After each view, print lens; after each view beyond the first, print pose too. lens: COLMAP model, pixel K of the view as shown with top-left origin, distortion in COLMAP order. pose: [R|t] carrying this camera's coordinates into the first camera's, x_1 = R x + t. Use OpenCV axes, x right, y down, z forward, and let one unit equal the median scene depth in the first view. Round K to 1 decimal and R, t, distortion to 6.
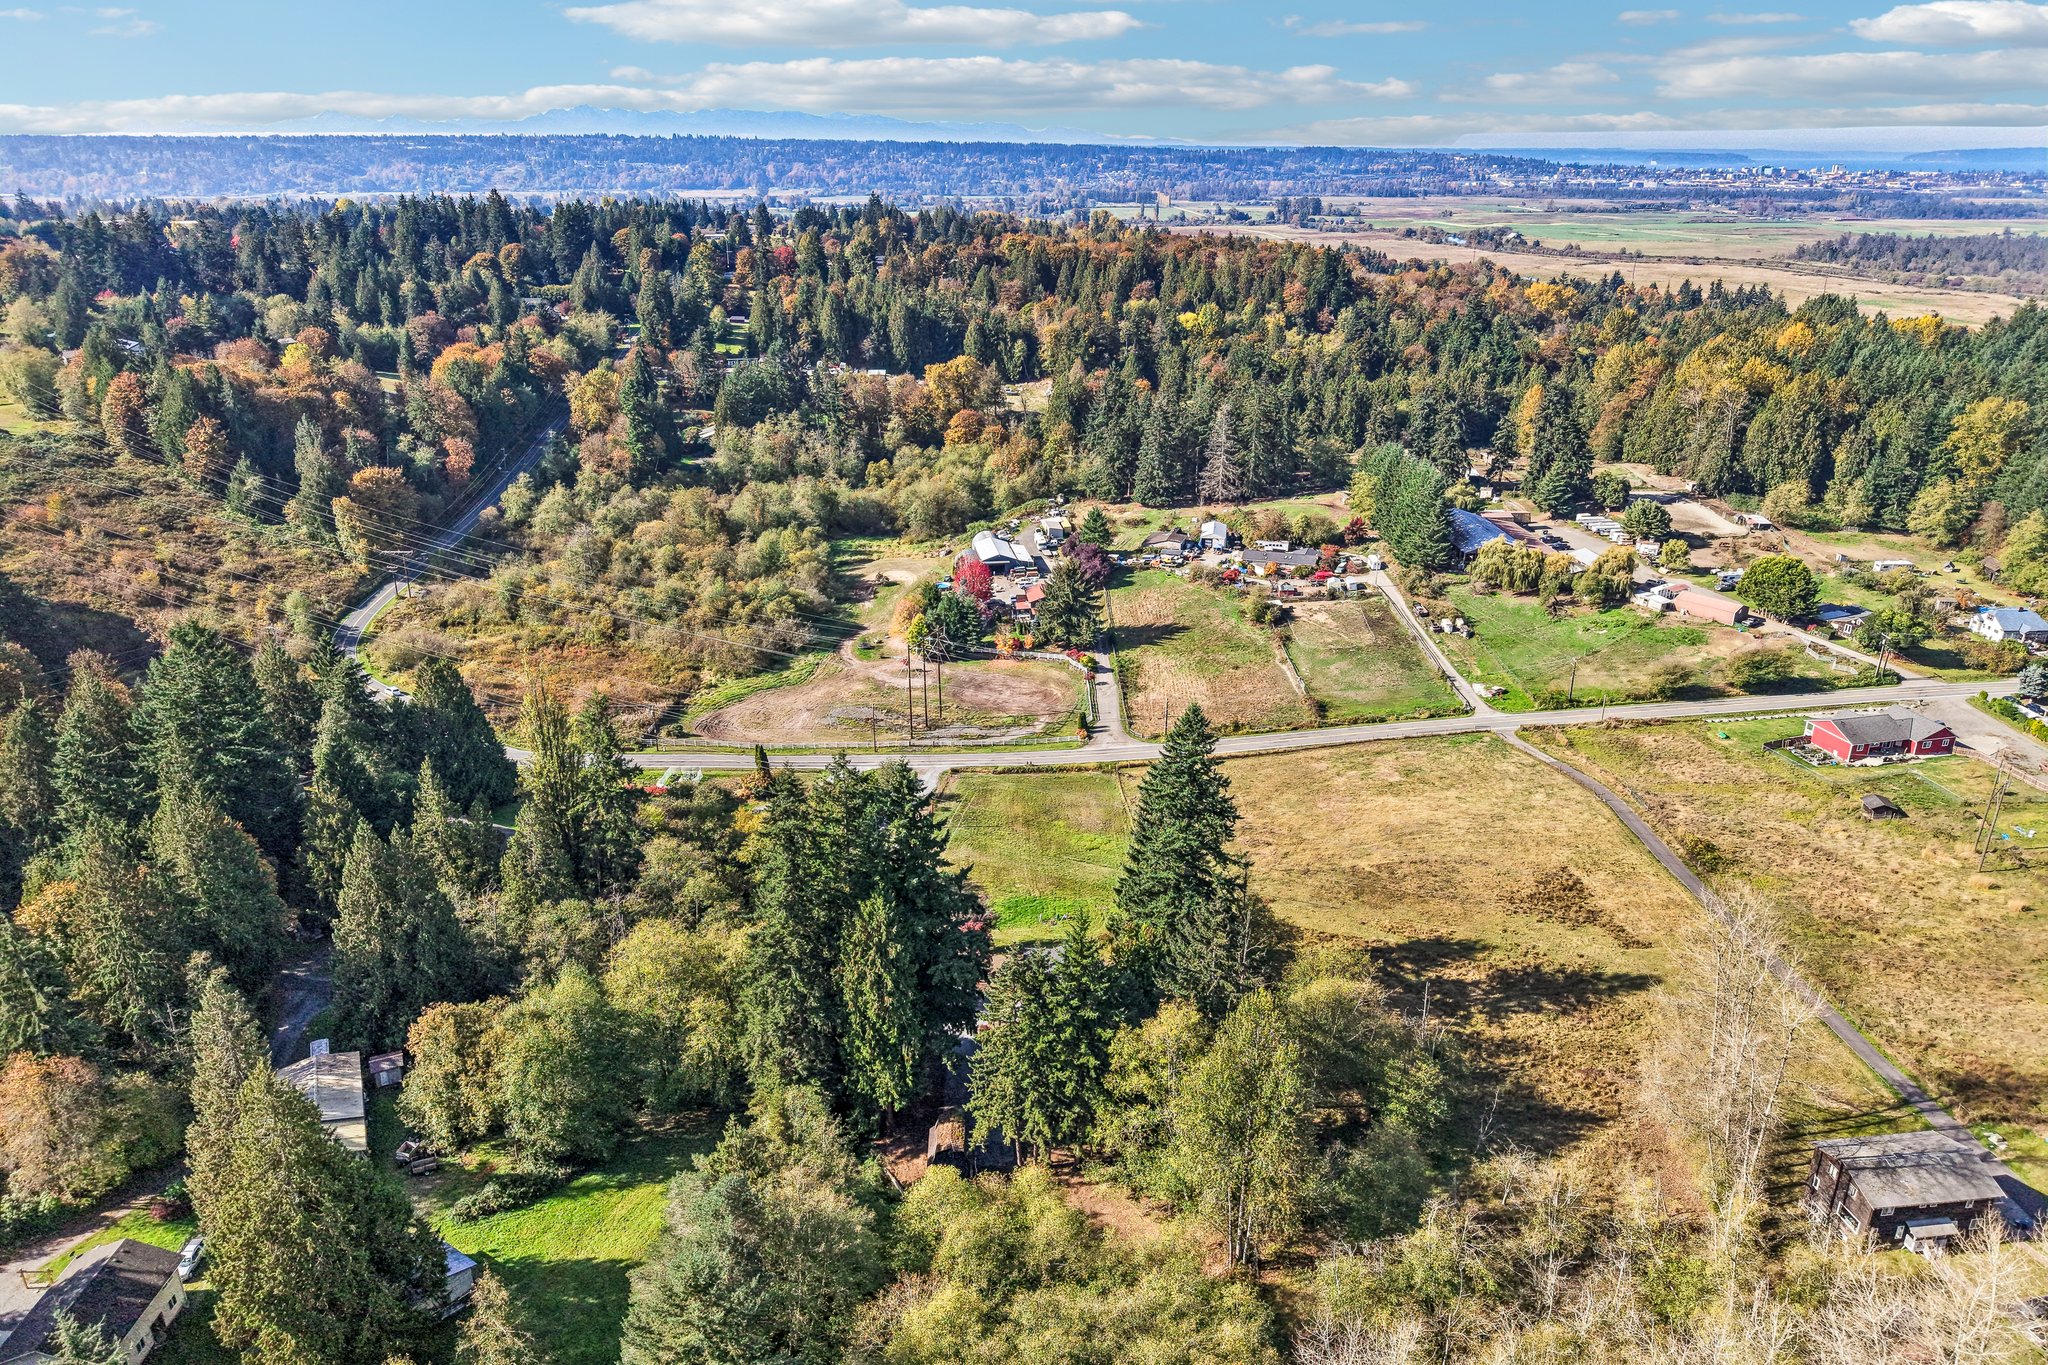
lens RADIAL K [[1354.7, 0, 1011.6], [0, 1354.7, 716.7], [0, 0, 1]] dist [0.005687, -0.003357]
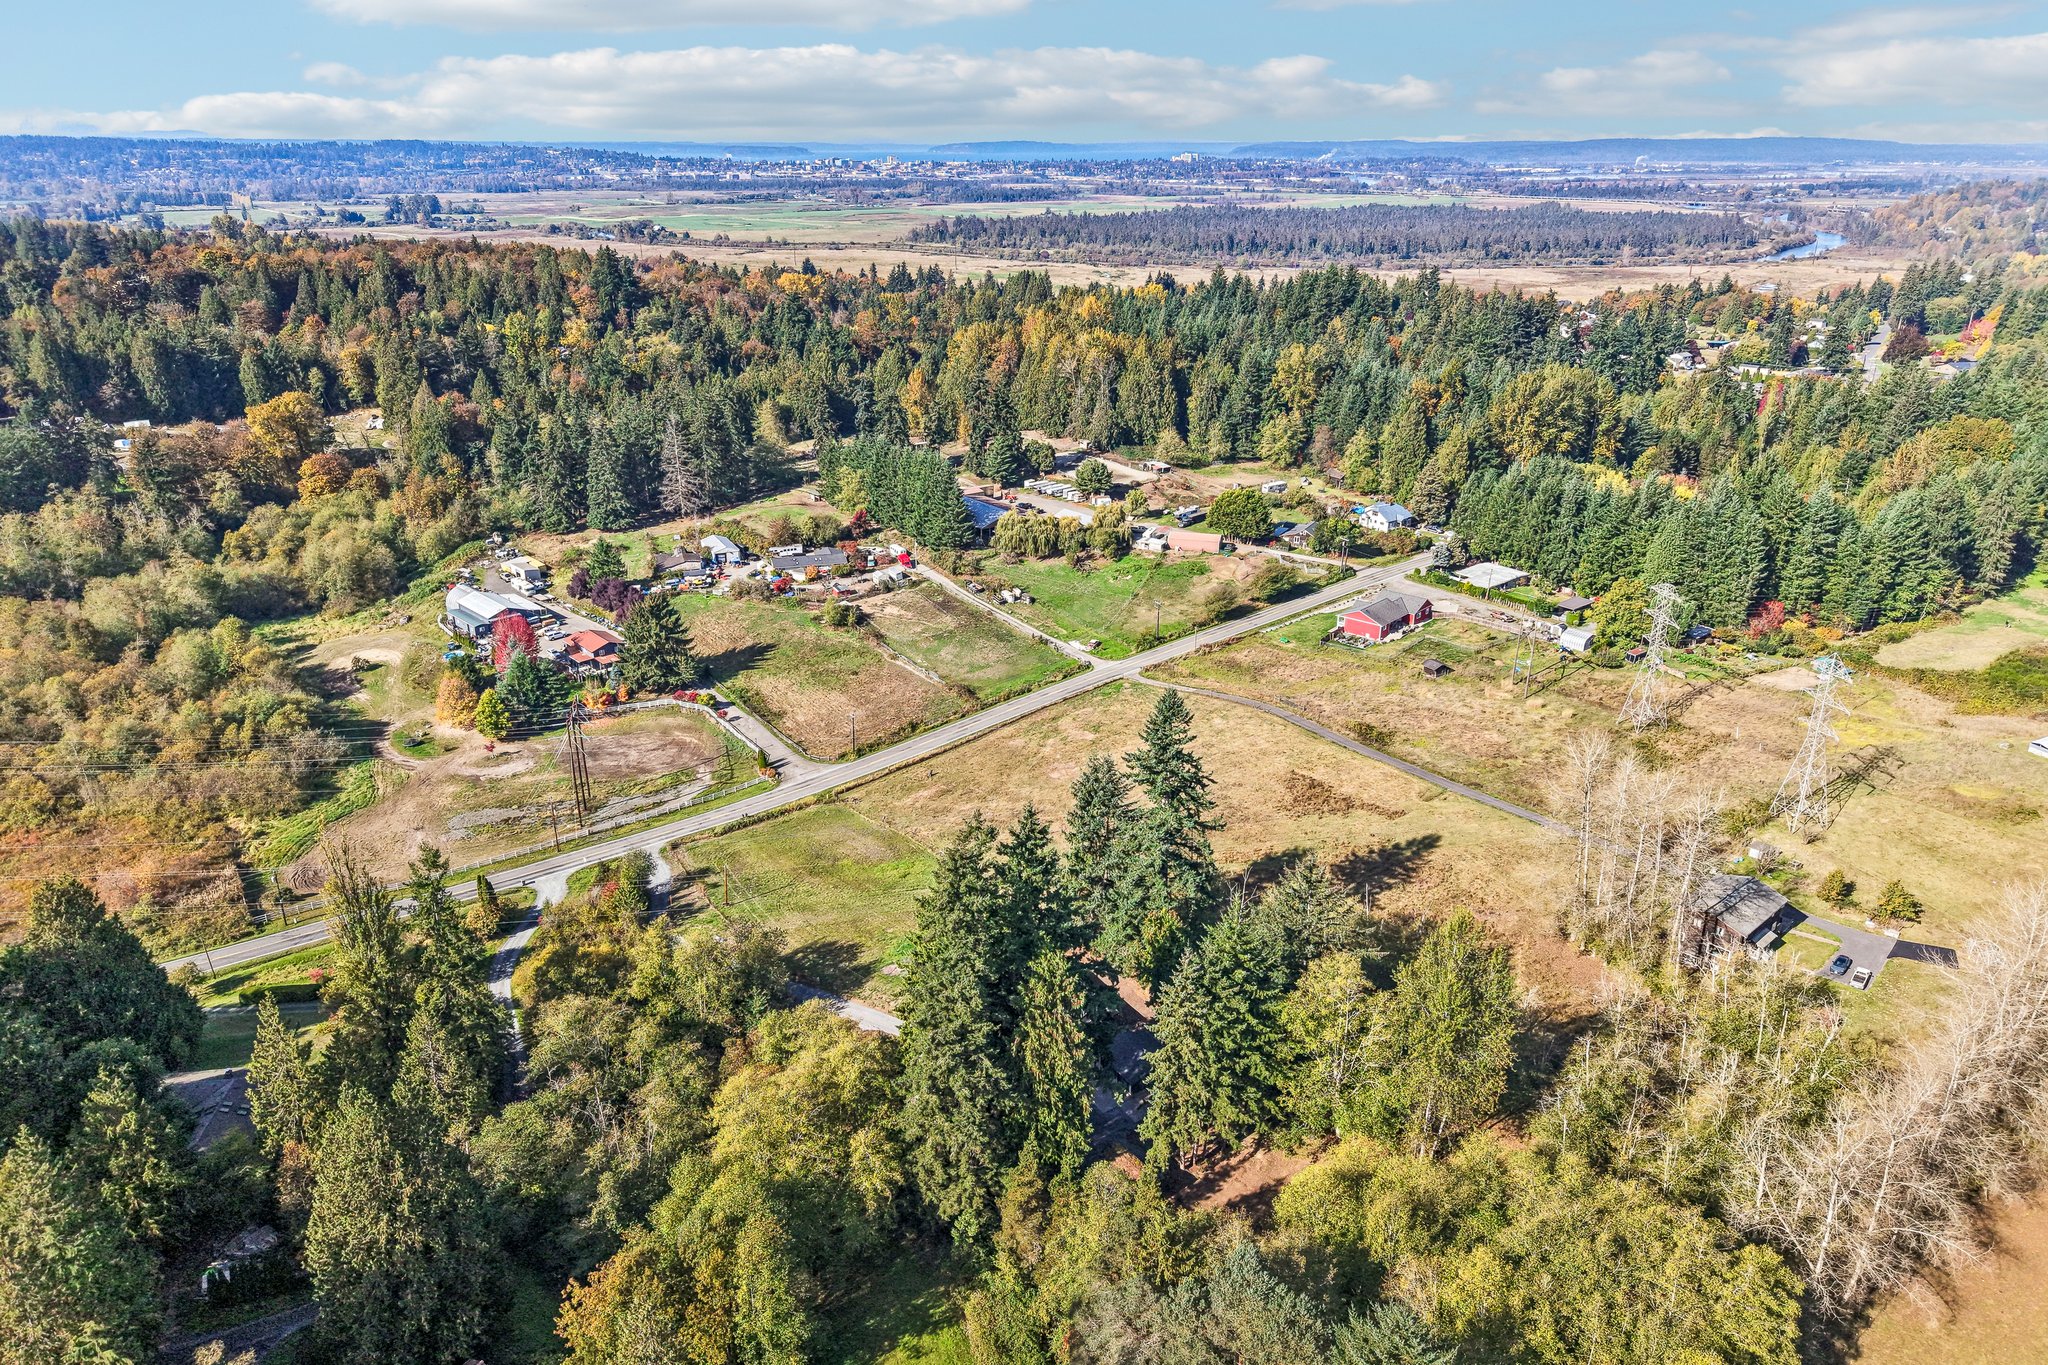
lens RADIAL K [[1366.7, 0, 1007.0], [0, 1366.7, 724.2], [0, 0, 1]] dist [0.040488, -0.045387]
pose [[0.824921, -0.223391, 0.519232, -0.214984], [0.221543, 0.972874, 0.066591, -0.033246], [-0.520024, 0.060100, 0.852035, 0.070988]]
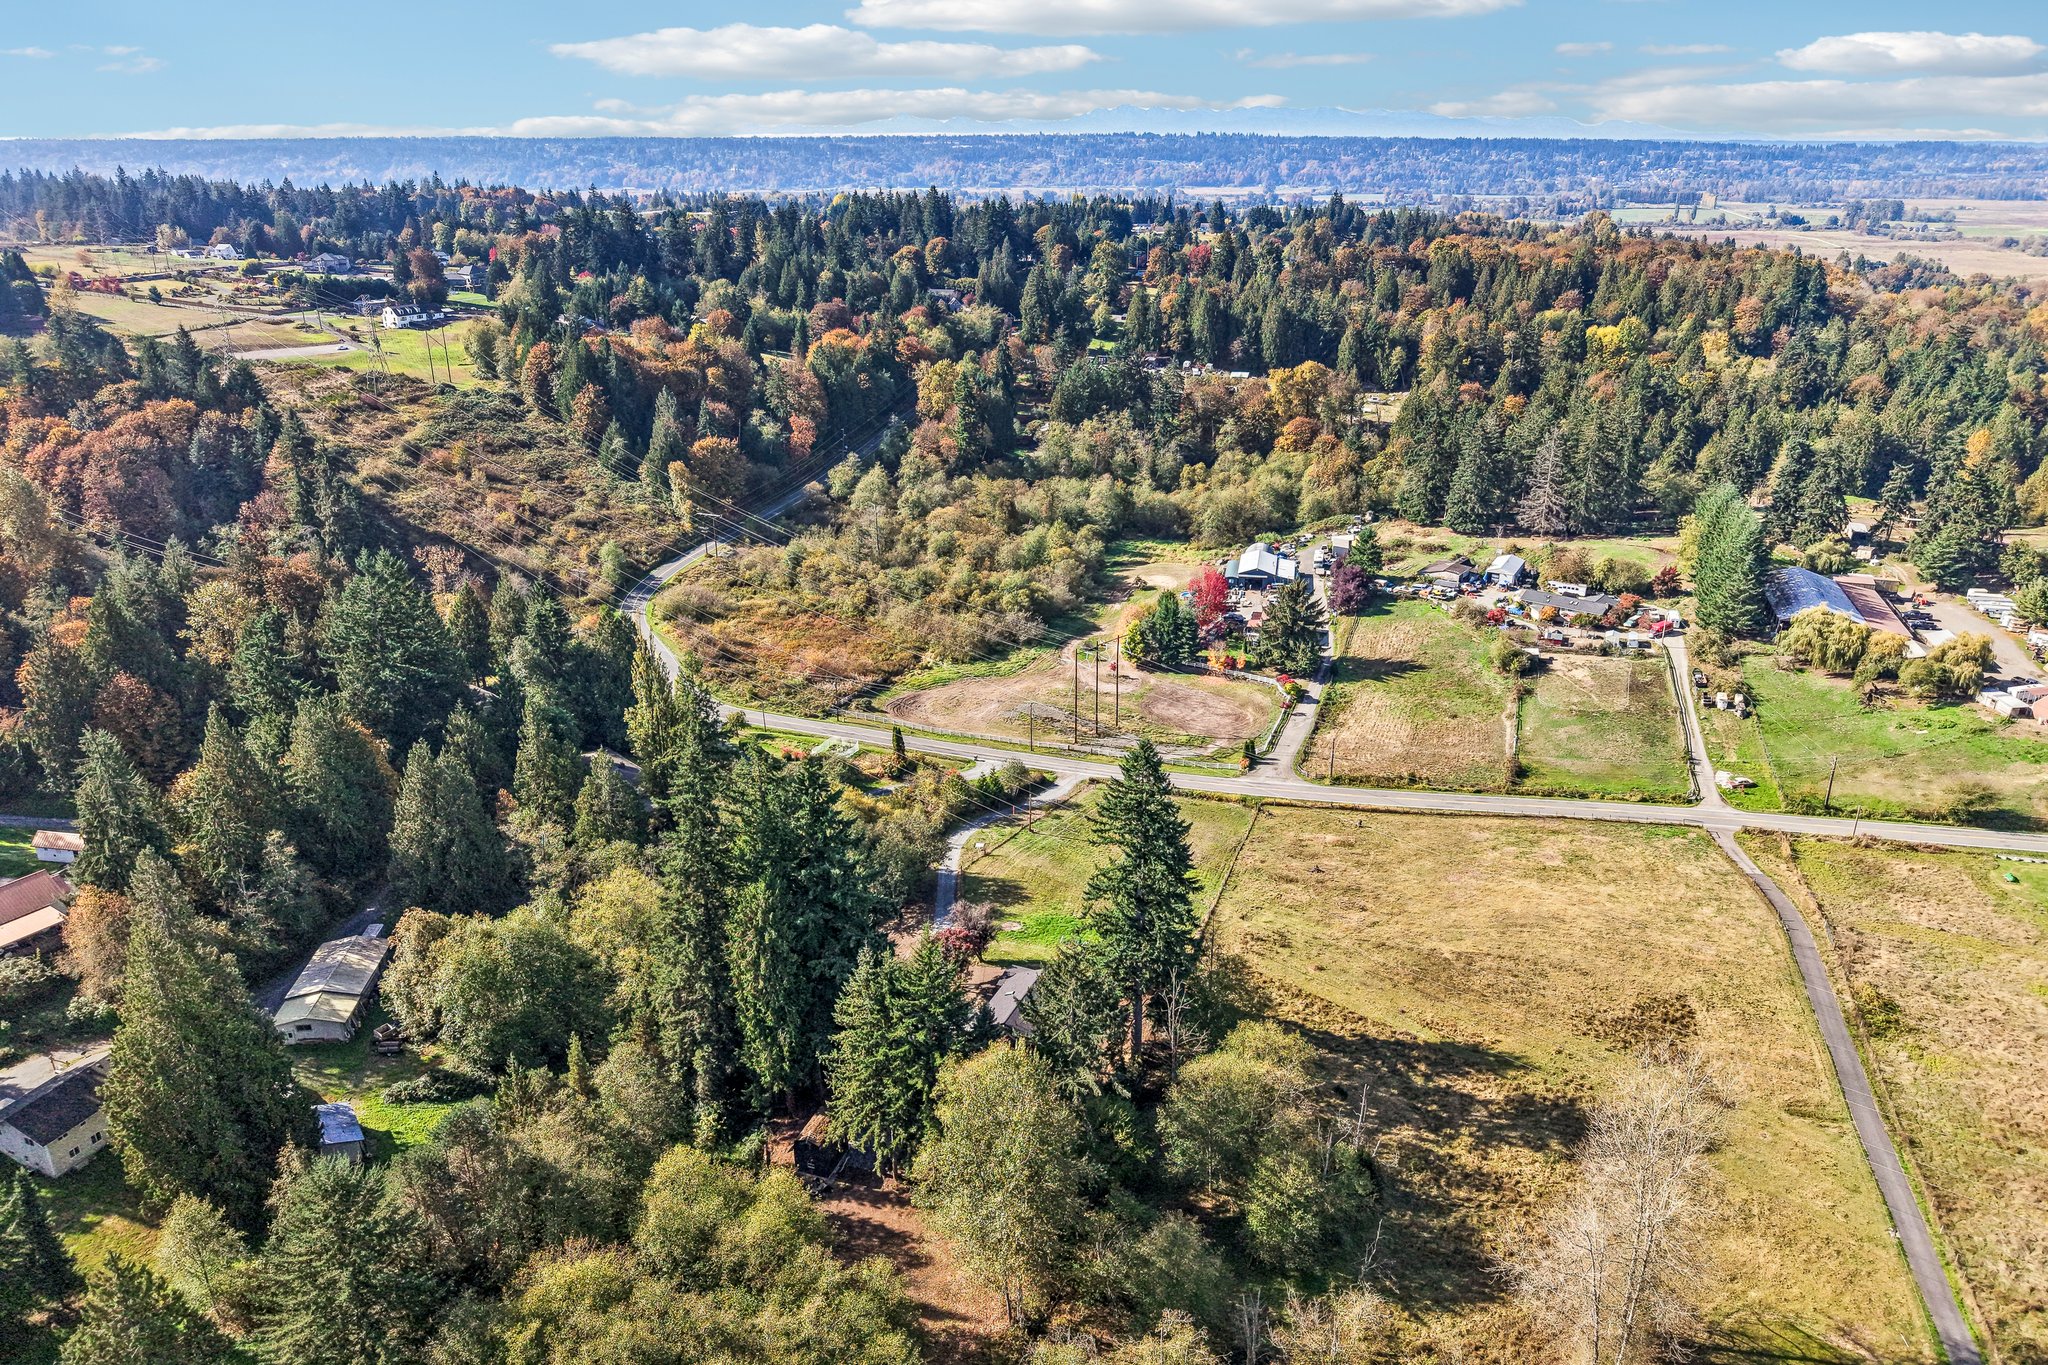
lens RADIAL K [[1354.7, 0, 1011.6], [0, 1354.7, 716.7], [0, 0, 1]] dist [0.005687, -0.003357]
pose [[0.937865, 0.131827, -0.320983, 0.144965], [-0.131295, 0.991067, 0.023405, -0.014705], [0.321201, 0.020193, 0.946796, 0.031823]]
